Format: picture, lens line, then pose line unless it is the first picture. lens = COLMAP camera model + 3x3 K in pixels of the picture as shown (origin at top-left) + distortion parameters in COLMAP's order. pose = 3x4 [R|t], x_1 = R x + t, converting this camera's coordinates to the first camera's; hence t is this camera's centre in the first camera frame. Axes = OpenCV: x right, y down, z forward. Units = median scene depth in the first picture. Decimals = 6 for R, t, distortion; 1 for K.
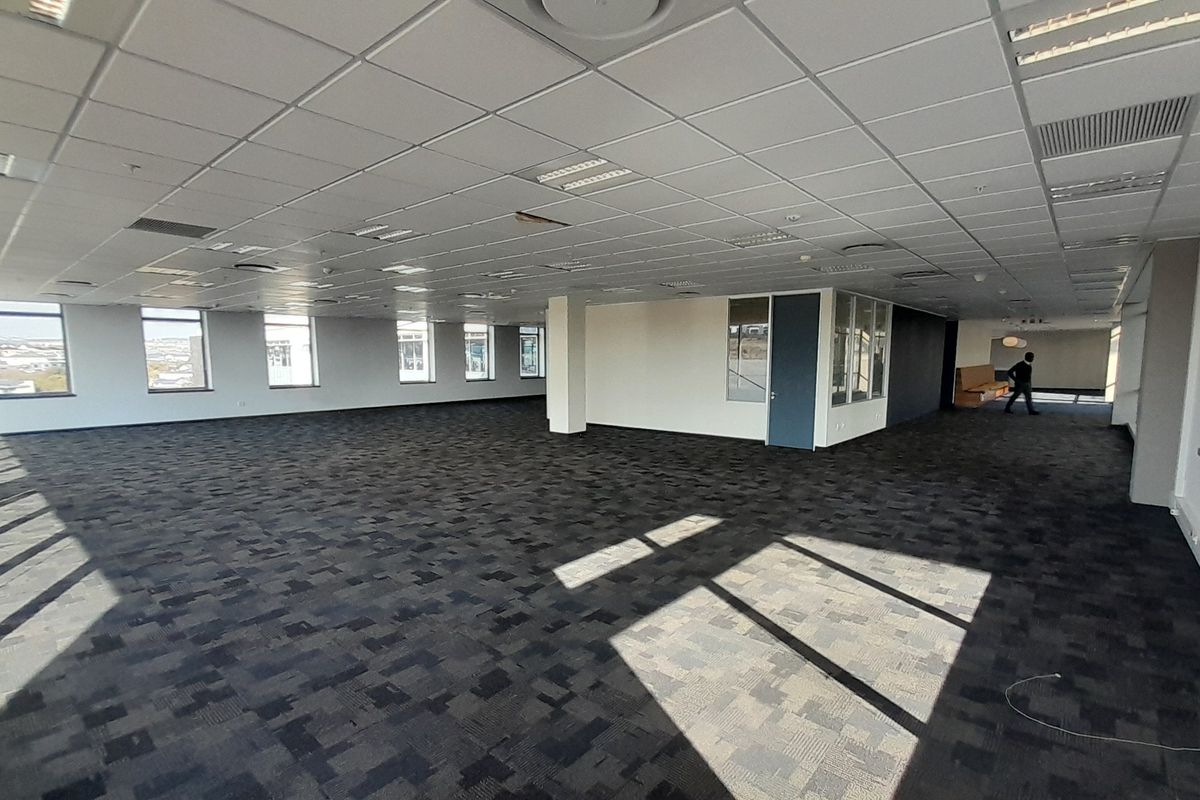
lens RADIAL K [[551.0, 0, 600.6], [0, 551.0, 418.5], [0, 0, 1]] dist [0.015742, -0.012613]
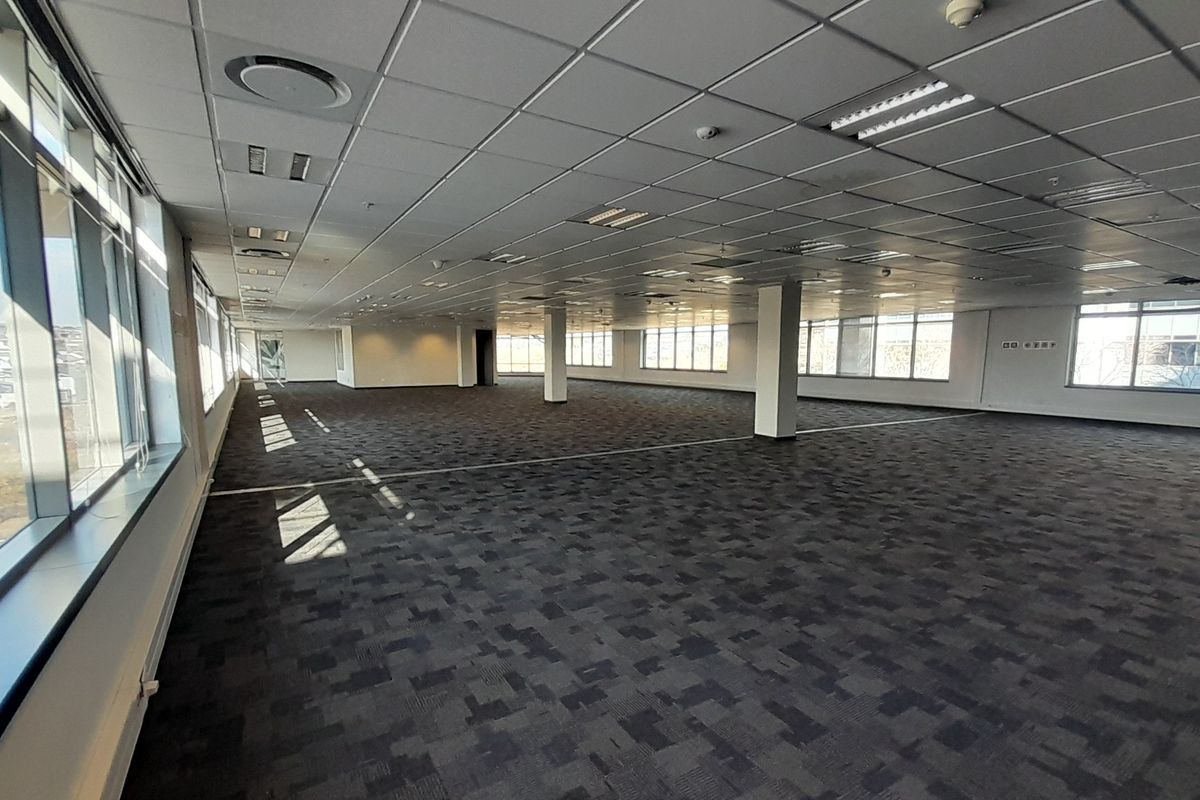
lens RADIAL K [[551.0, 0, 590.5], [0, 551.0, 420.1], [0, 0, 1]] dist [0.015742, -0.012613]
pose [[0.947887, 0.040331, -0.316044, -0.168133], [-0.036601, 0.999173, 0.017731, -0.015229], [0.316498, -0.005240, 0.948579, 0.136496]]
